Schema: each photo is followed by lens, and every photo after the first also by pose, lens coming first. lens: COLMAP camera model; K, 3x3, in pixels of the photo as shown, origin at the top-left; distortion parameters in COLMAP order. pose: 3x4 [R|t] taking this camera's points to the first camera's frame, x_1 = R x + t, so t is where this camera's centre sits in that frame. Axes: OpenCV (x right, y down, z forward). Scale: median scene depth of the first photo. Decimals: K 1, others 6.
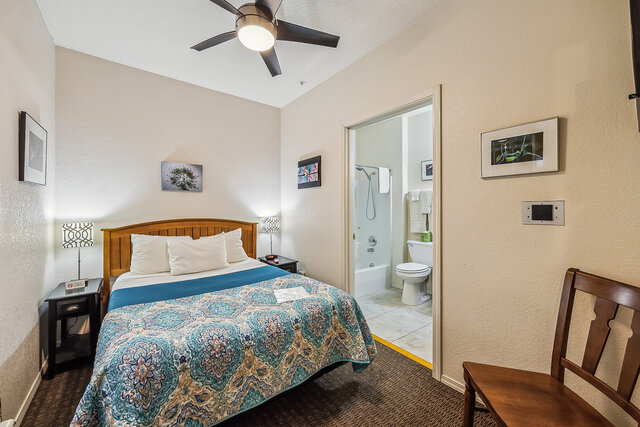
lens RADIAL K [[250.1, 0, 318.4], [0, 250.1, 211.7], [0, 0, 1]] dist [0.000521, 0.000075]
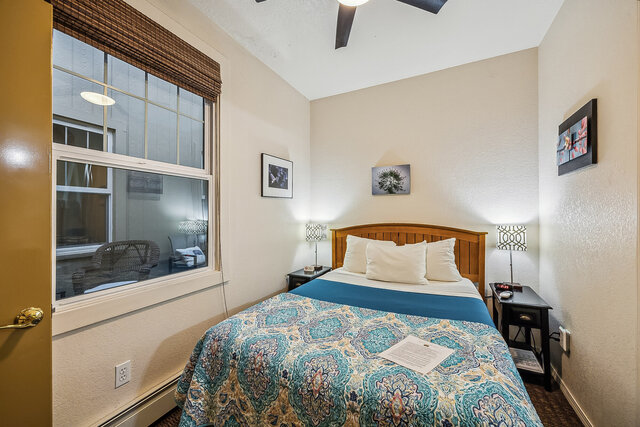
lens RADIAL K [[250.1, 0, 318.4], [0, 250.1, 211.7], [0, 0, 1]] dist [0.000521, 0.000075]
pose [[0.420402, -0.008605, -0.907297, 0.245839], [-0.003695, 0.999930, -0.011196, -0.004367], [0.907331, 0.008059, 0.420341, 0.373601]]
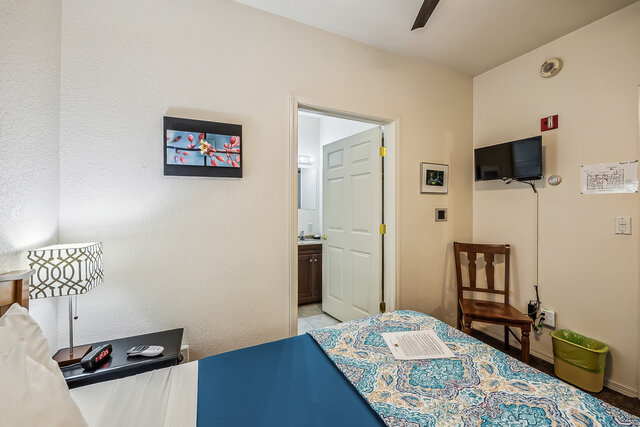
lens RADIAL K [[249.4, 0, 317.8], [0, 249.4, 206.7], [0, 0, 1]] dist [0.000333, 0.000077]
pose [[0.231975, -0.000294, 0.972722, -0.590674], [0.012858, 0.999914, -0.002764, -0.032804], [-0.972637, 0.013148, 0.231958, 0.779471]]
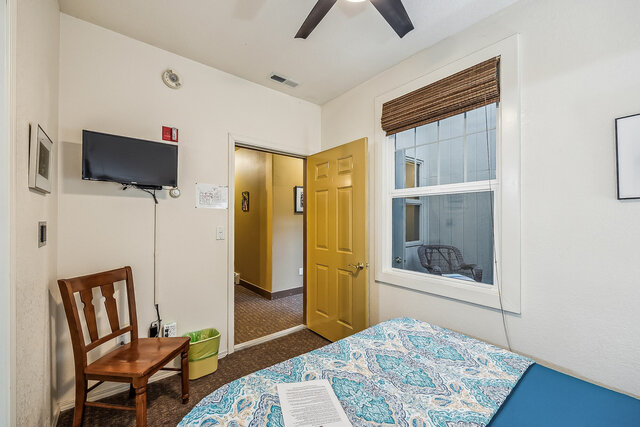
lens RADIAL K [[255.9, 0, 319.1], [0, 255.9, 218.7], [0, 0, 1]] dist [-0.000103, -0.000006]
pose [[-0.999936, -0.003941, -0.010558, -0.082718], [-0.004036, 0.999951, 0.009005, -0.034701], [0.010522, 0.009047, -0.999904, 1.069942]]
